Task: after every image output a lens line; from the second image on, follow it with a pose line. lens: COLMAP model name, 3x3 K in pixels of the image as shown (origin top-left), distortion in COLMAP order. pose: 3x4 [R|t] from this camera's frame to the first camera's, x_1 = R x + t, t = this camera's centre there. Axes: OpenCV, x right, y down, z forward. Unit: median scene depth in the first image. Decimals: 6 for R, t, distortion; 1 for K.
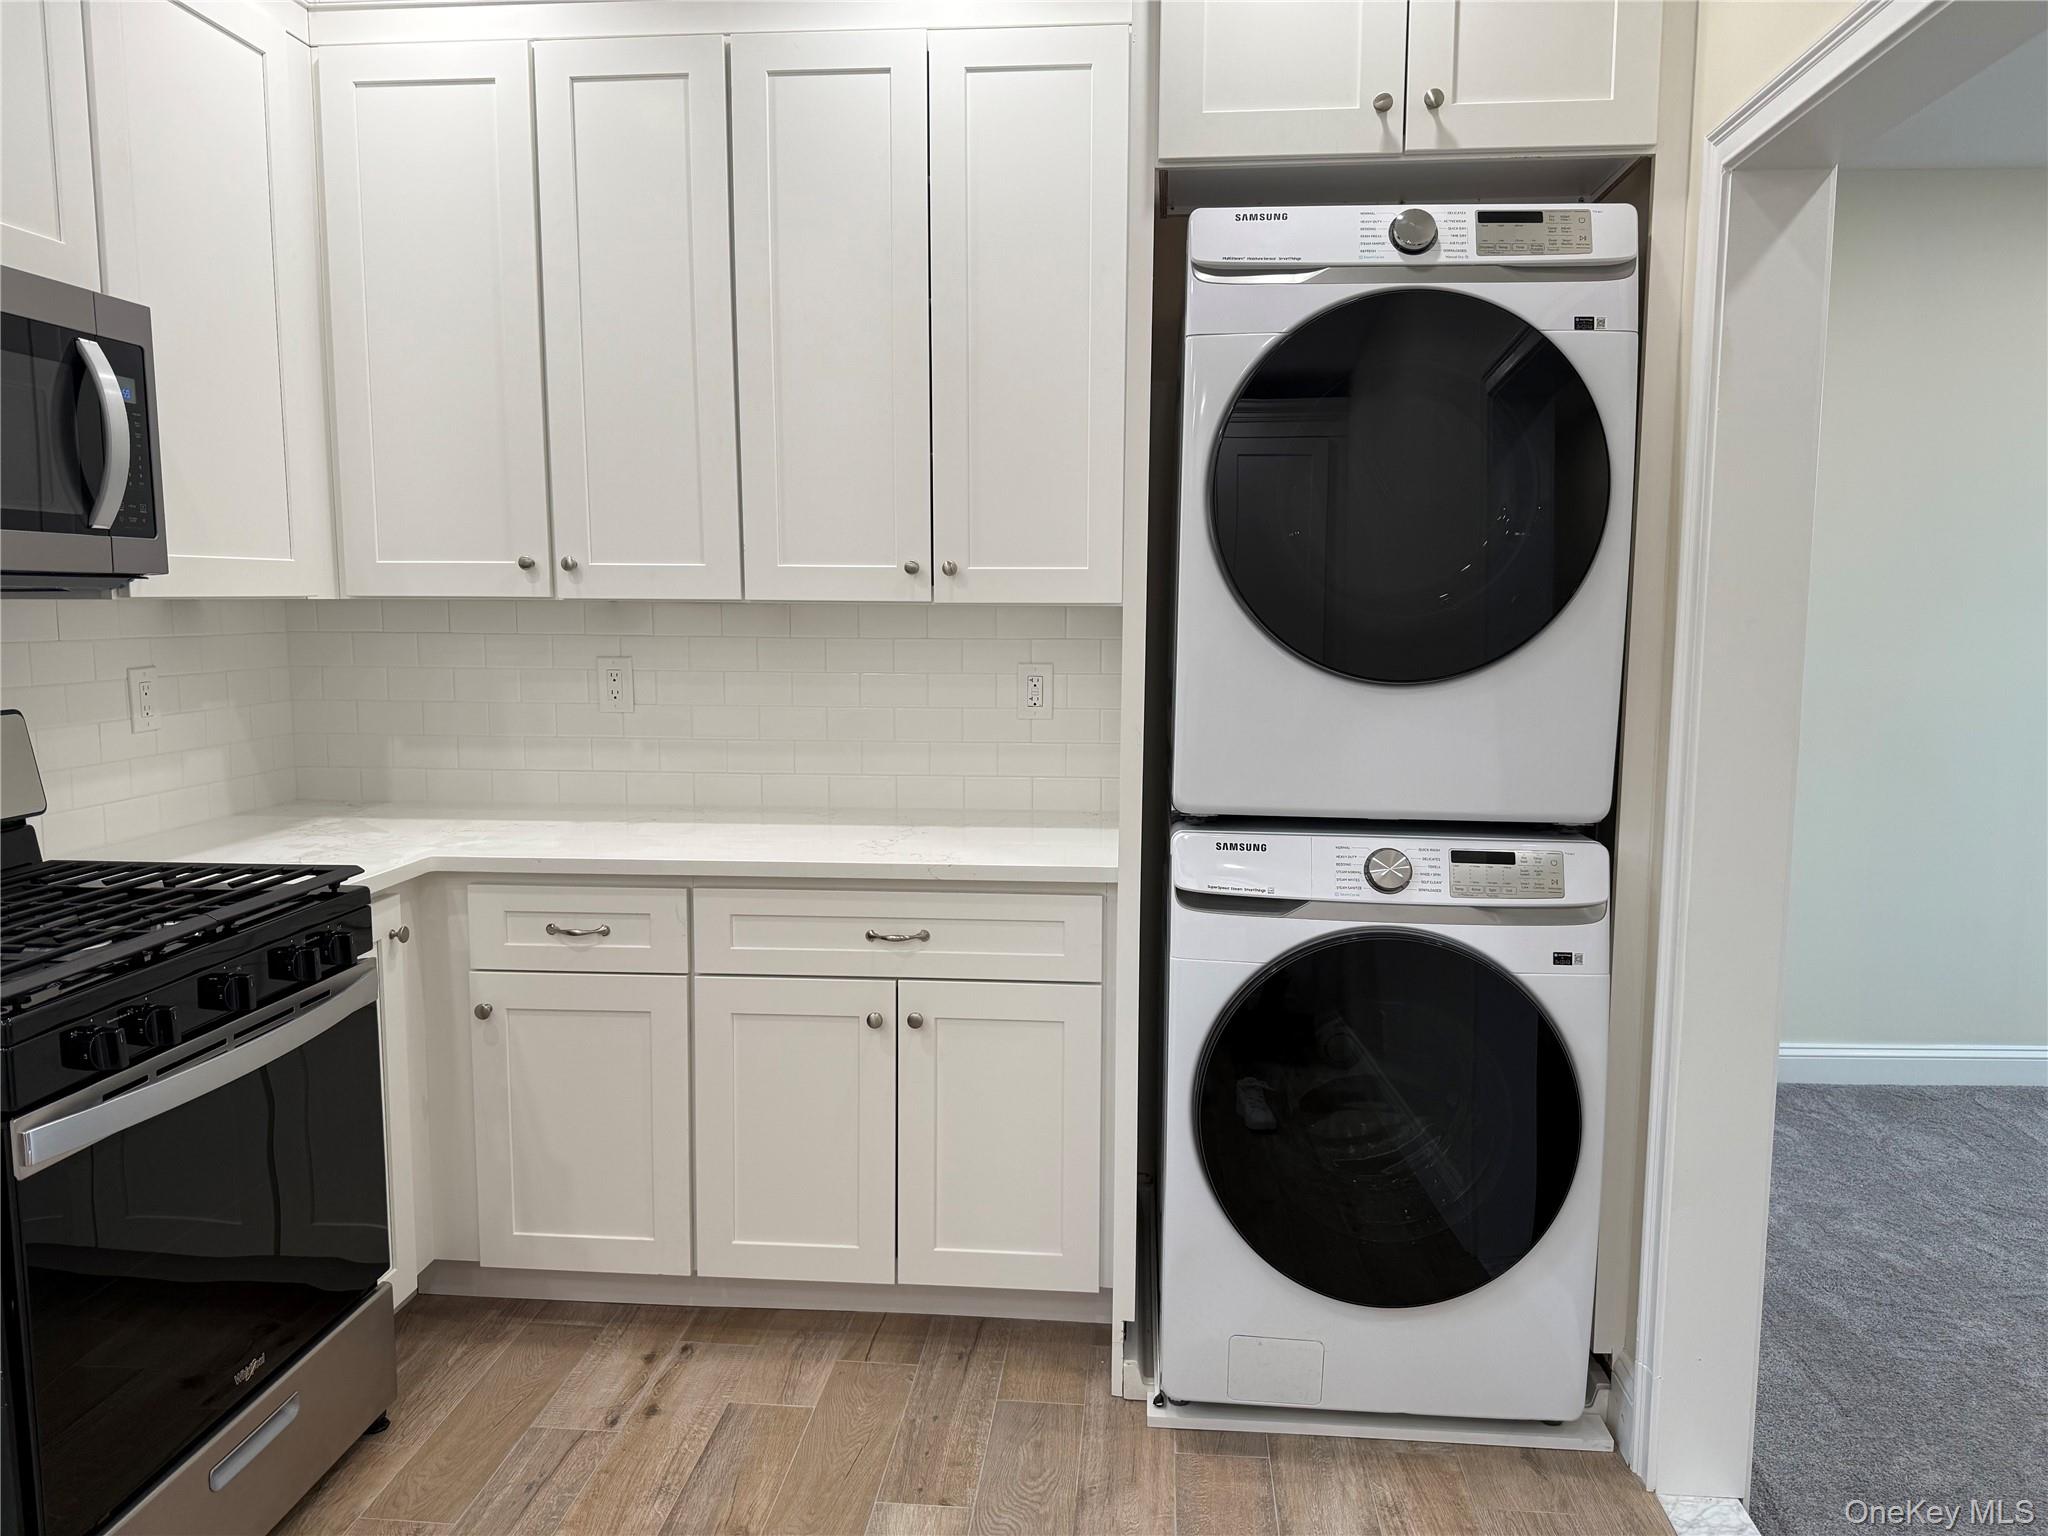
lens RADIAL K [[1442.2, 0, 1030.4], [0, 1442.2, 775.6], [0, 0, 1]] dist [0.051372, -0.067406]
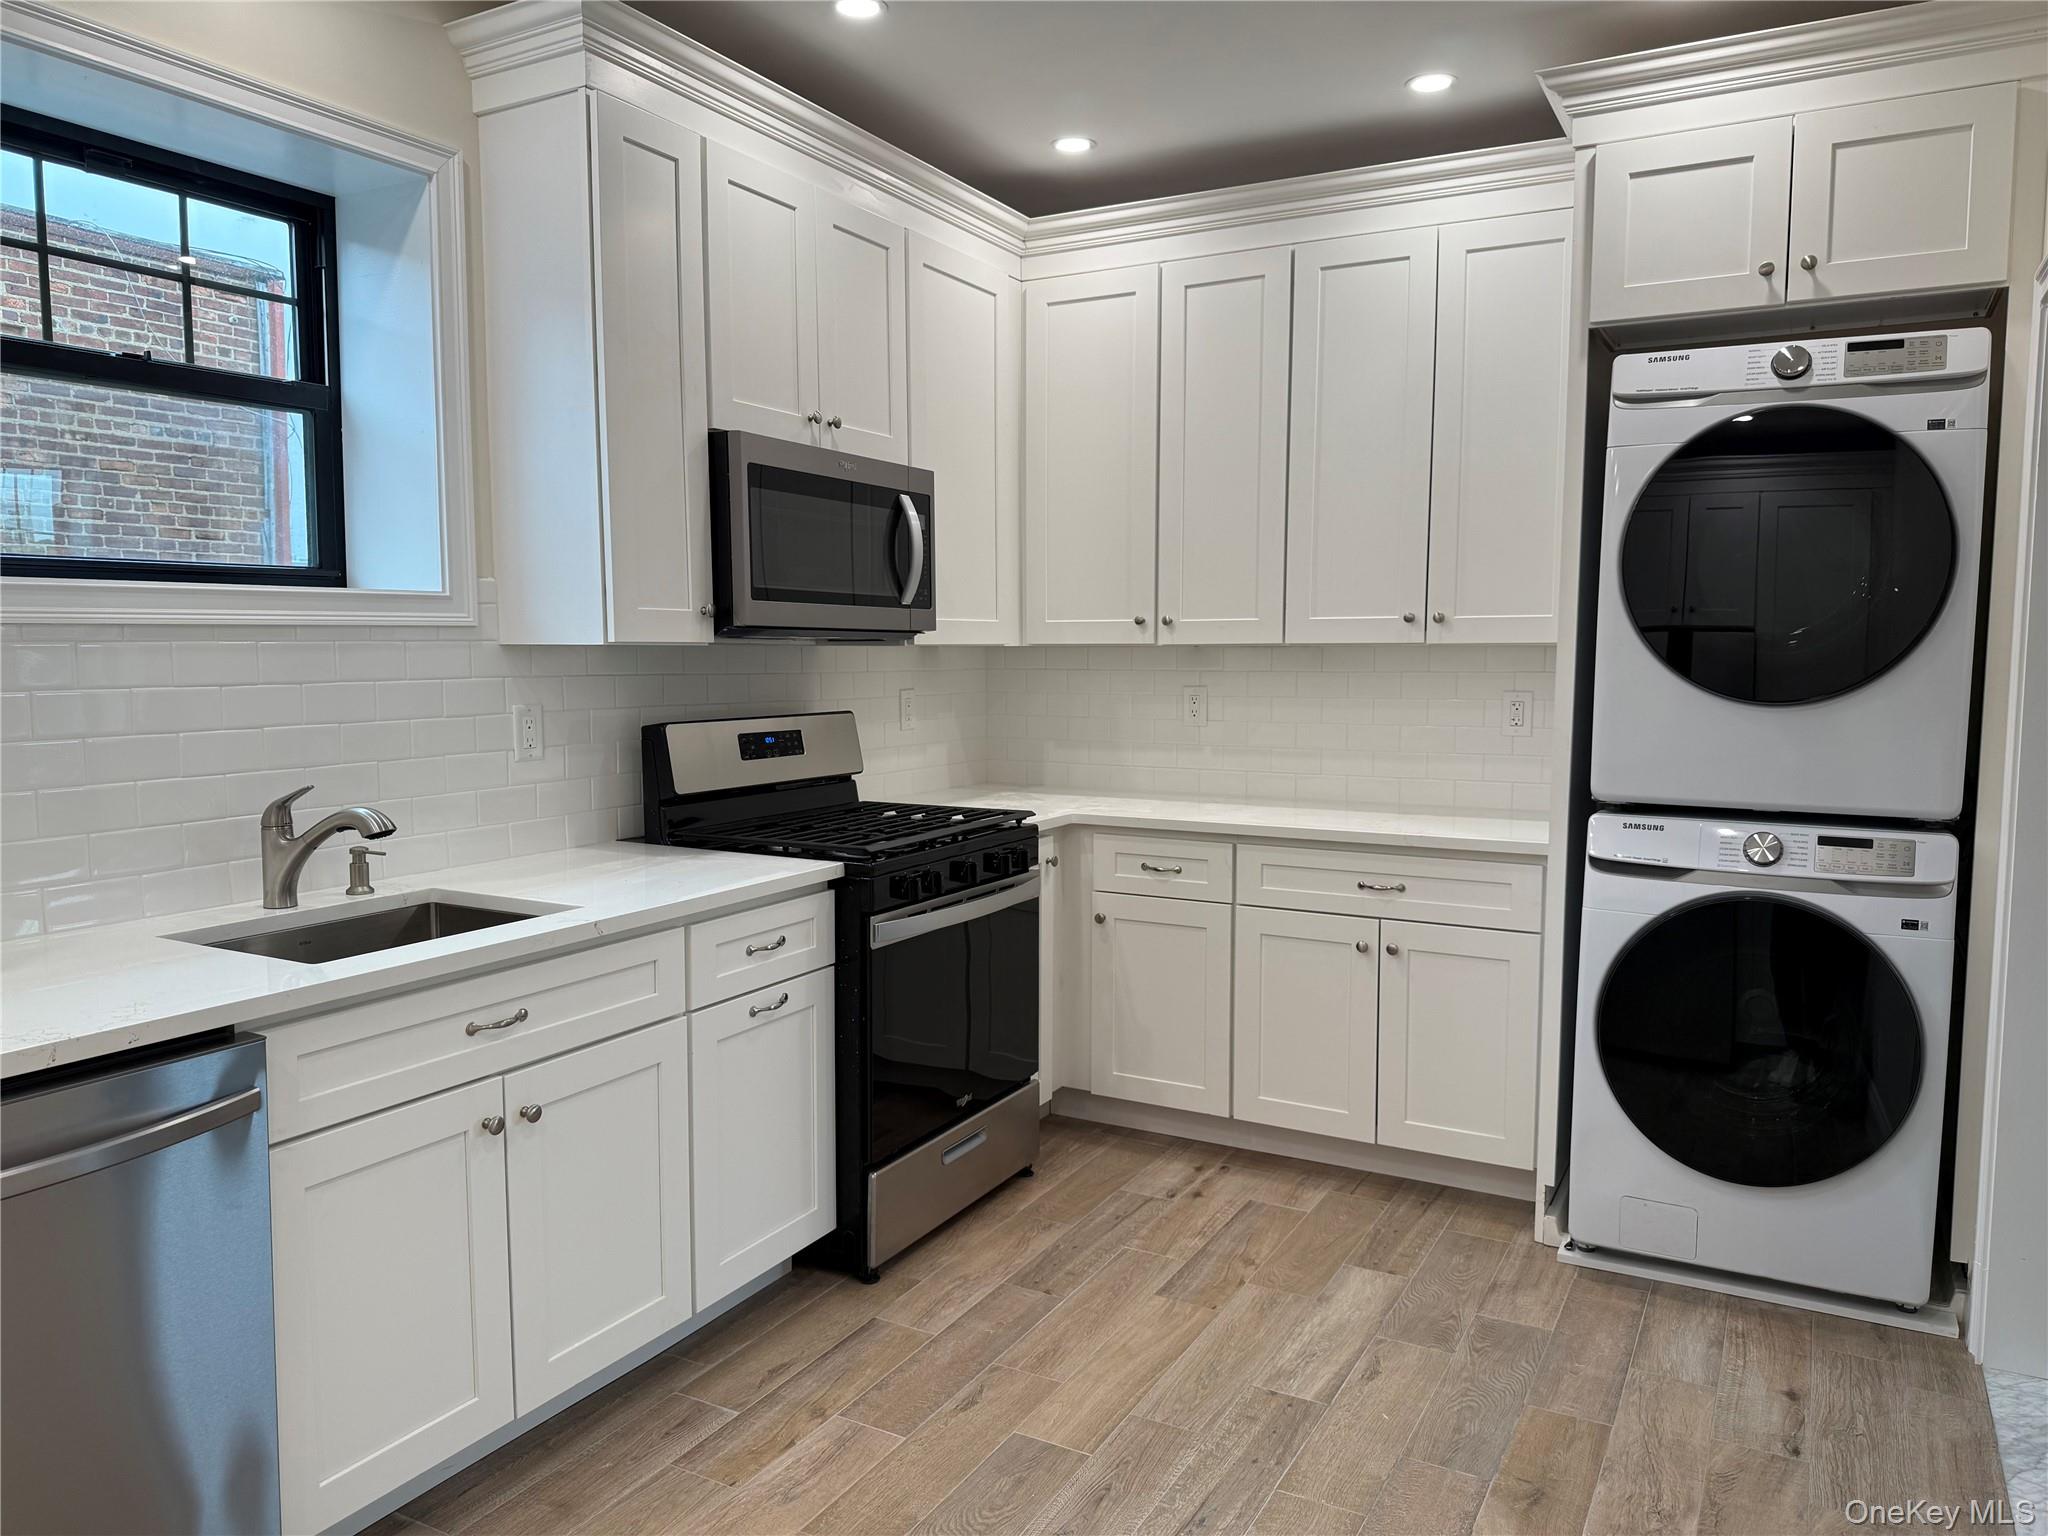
lens RADIAL K [[1465.4, 0, 1024.0], [0, 1465.4, 768.0], [0, 0, 1]] dist [0.147160, -0.231772]
pose [[0.916387, 0.030602, -0.399123, 0.170983], [-0.045249, 0.998602, -0.027325, 0.058621], [0.397729, 0.043101, 0.916490, -0.481381]]
